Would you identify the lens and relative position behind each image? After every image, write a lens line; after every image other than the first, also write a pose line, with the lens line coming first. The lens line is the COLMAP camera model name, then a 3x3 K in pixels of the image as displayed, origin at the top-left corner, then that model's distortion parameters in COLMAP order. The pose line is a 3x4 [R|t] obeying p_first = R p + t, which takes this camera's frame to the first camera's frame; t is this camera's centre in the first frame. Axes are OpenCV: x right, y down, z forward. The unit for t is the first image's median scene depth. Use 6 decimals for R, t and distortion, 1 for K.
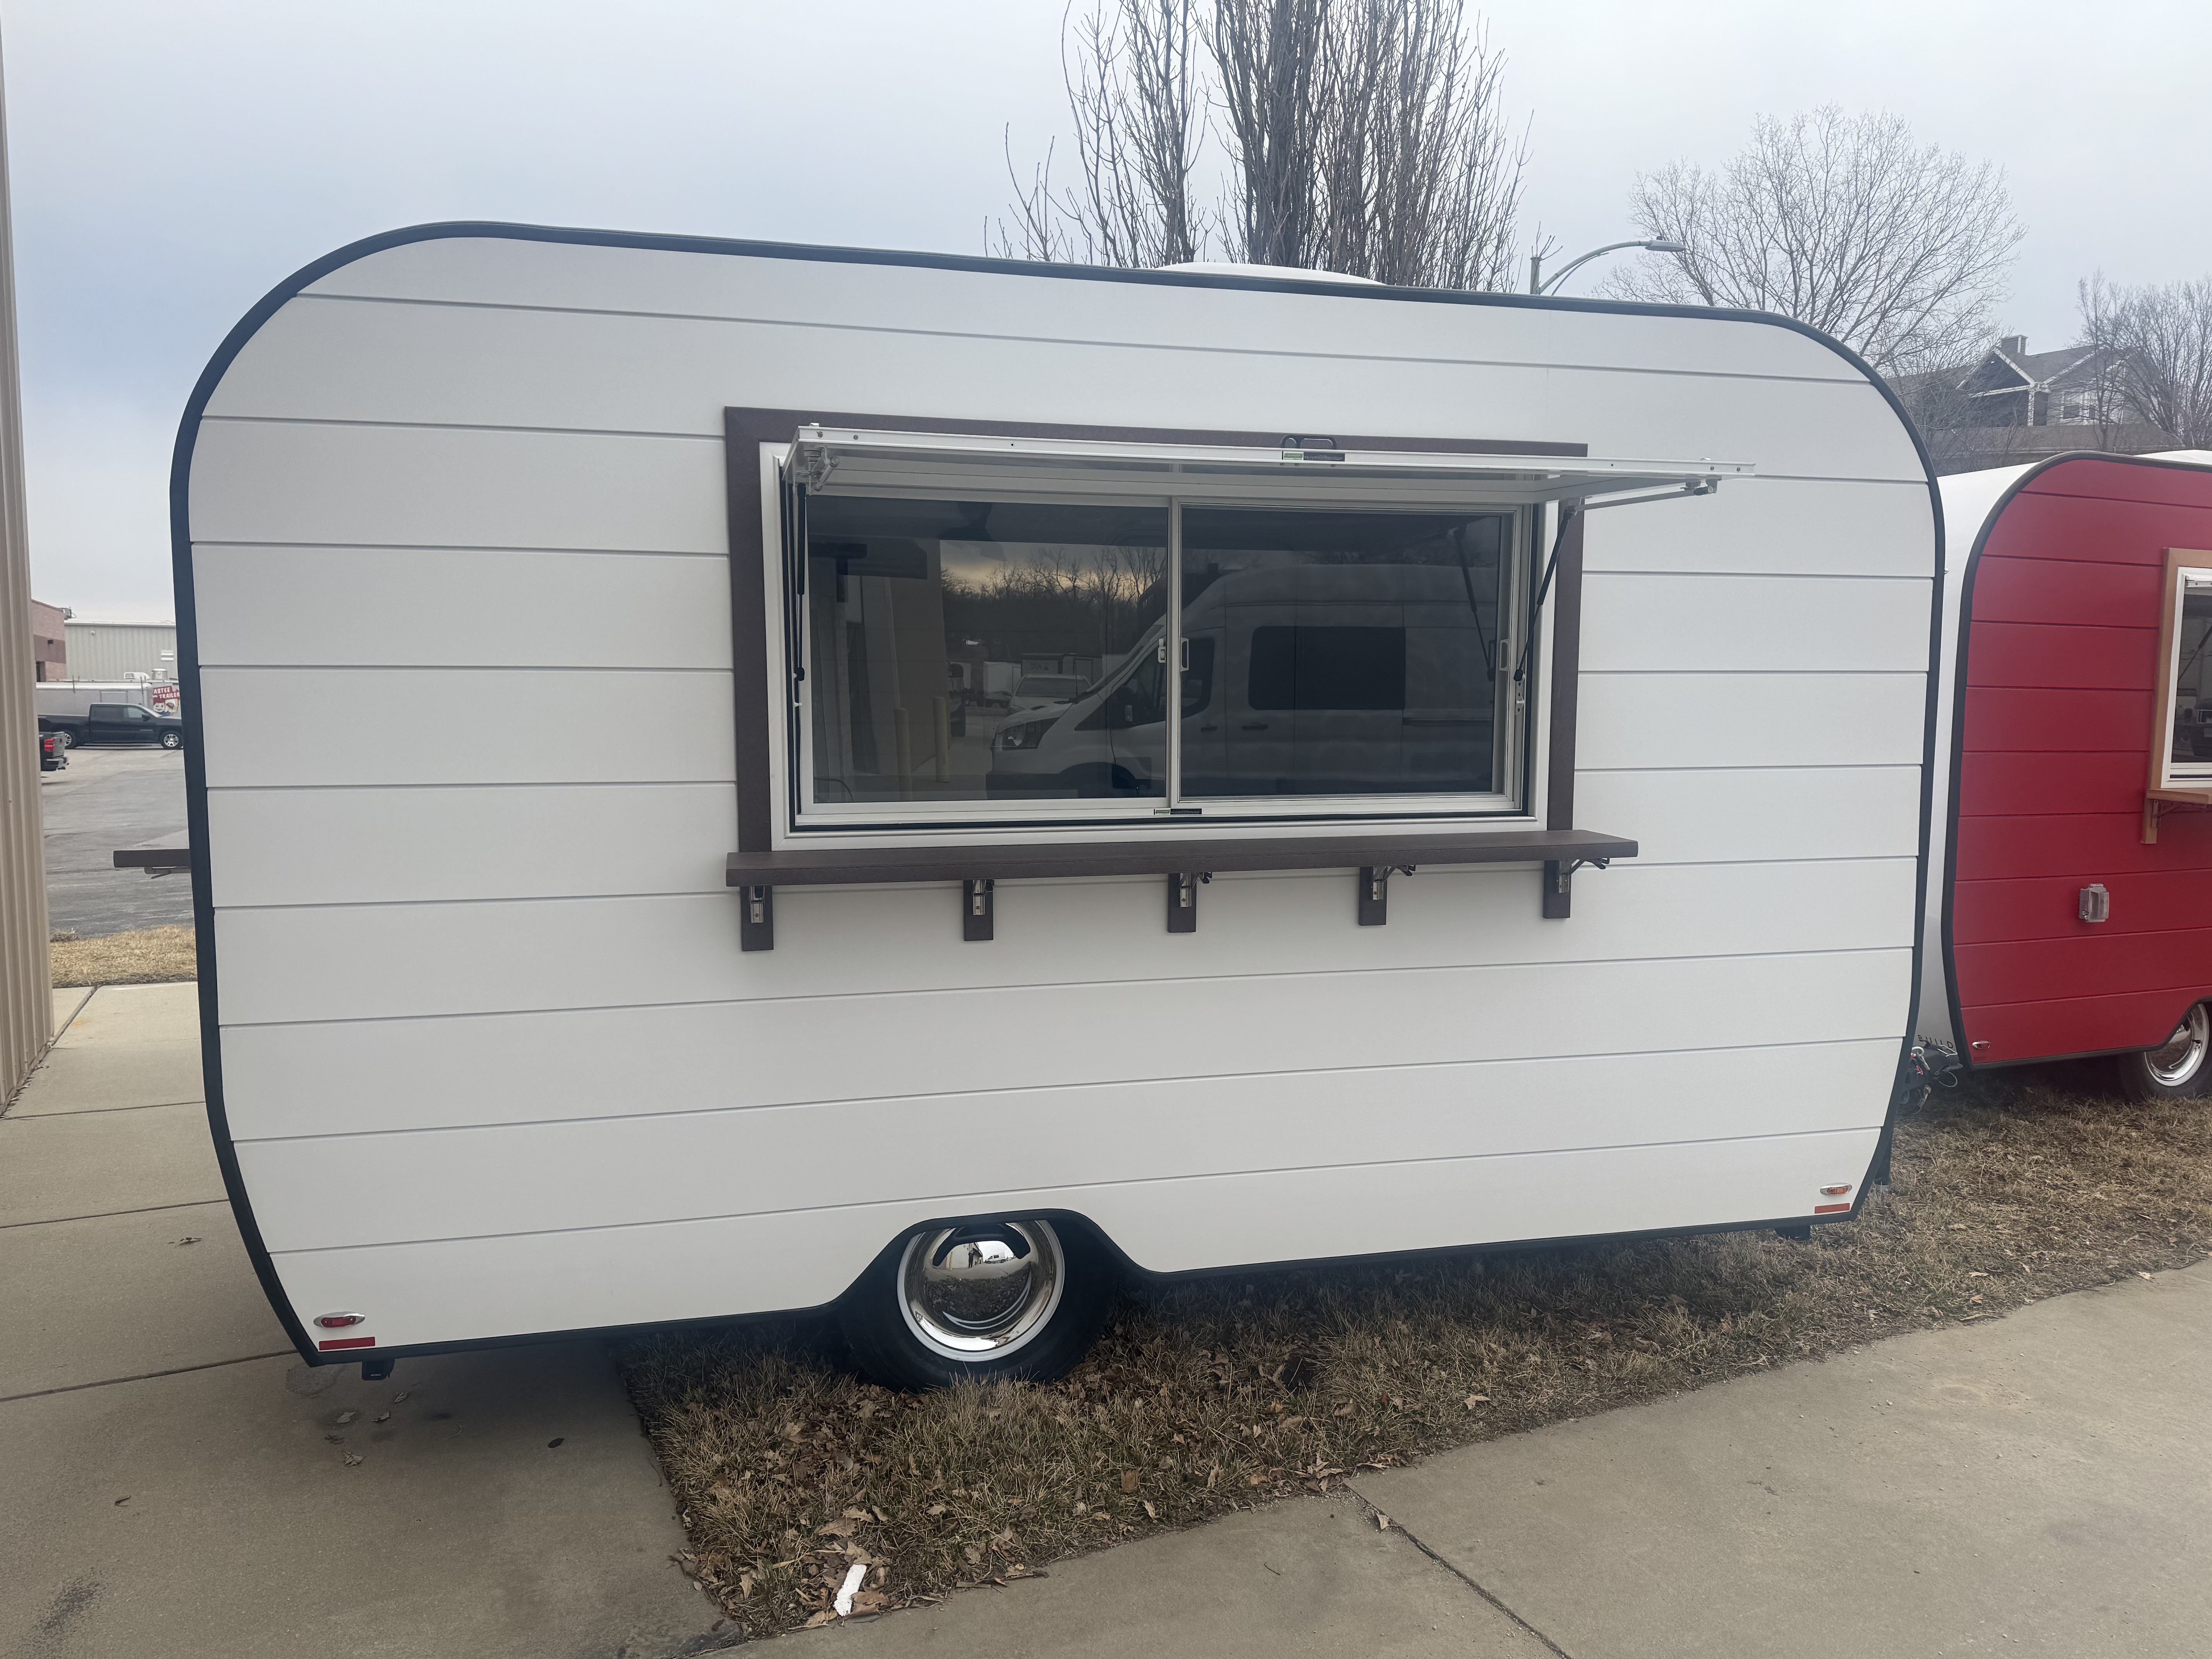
lens RADIAL K [[1566.8, 0, 1096.6], [0, 1566.8, 843.3], [0, 0, 1]] dist [0.024484, -0.035234]
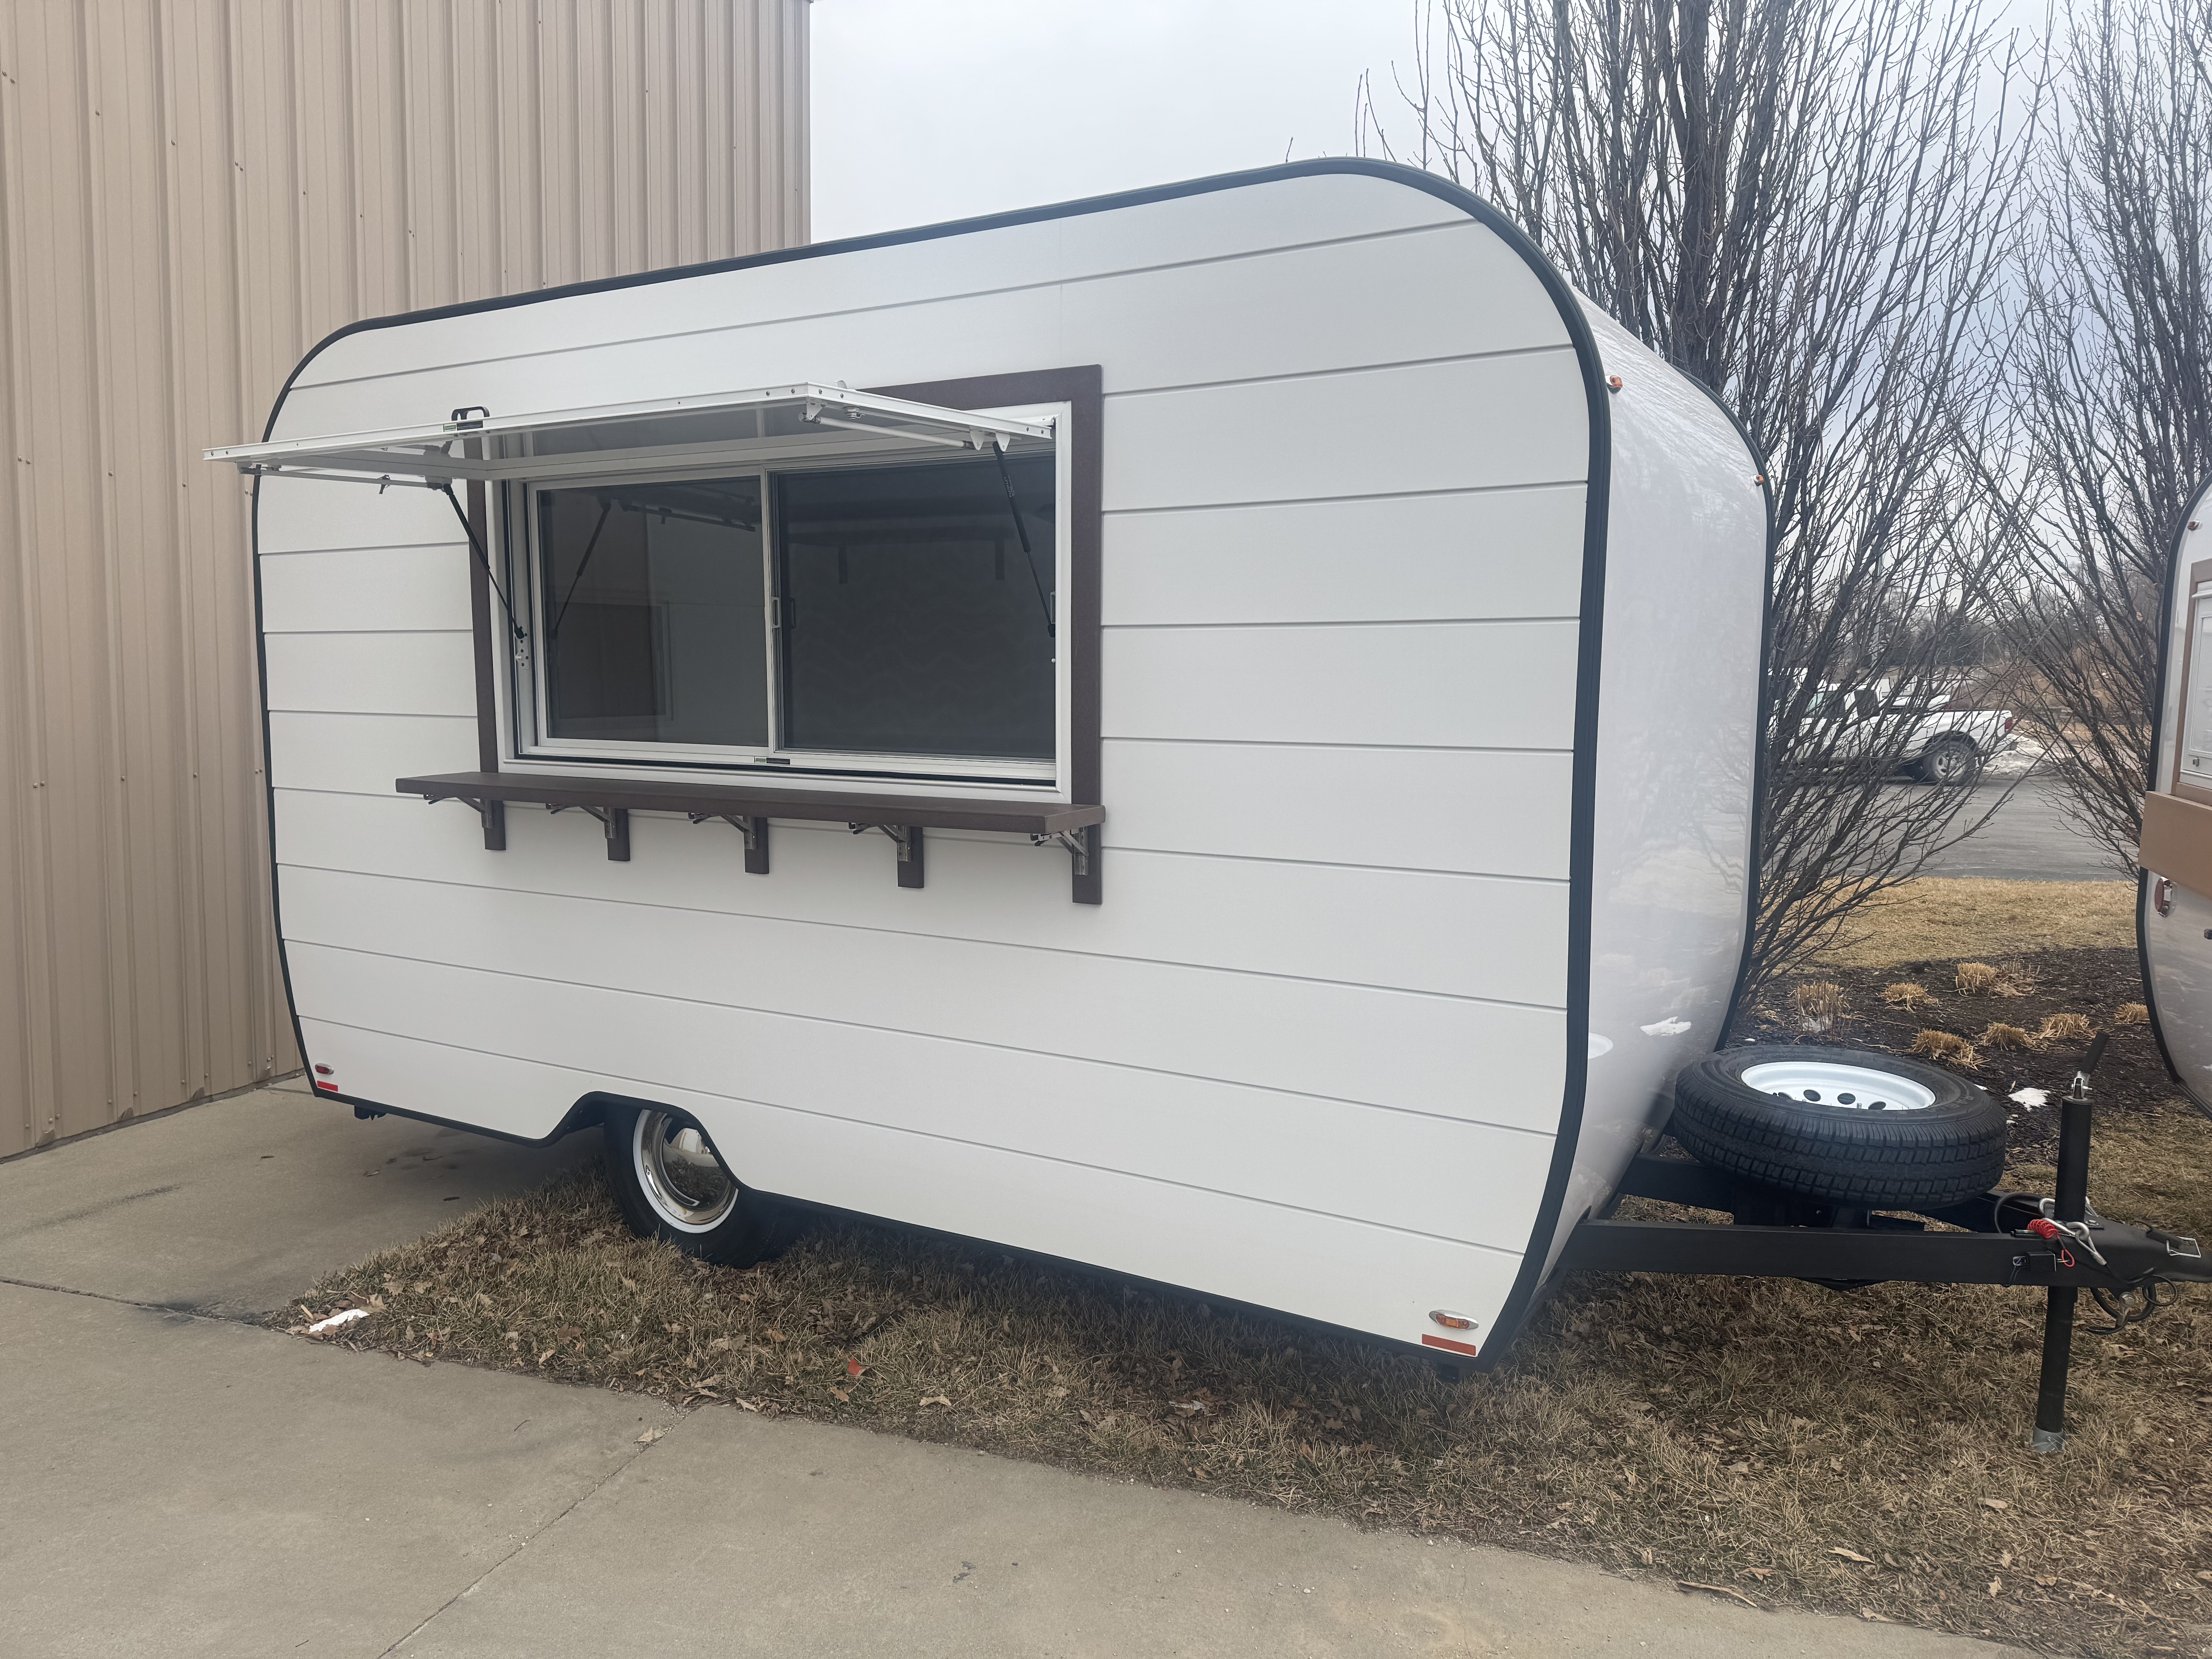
lens RADIAL K [[1563.1, 0, 1081.1], [0, 1563.1, 822.8], [0, 0, 1]] dist [0.030432, -0.032708]
pose [[0.709191, 0.072128, -0.701318, 0.865143], [-0.076328, 0.996761, 0.025327, -0.019237], [0.700873, 0.035569, 0.712399, 0.350589]]
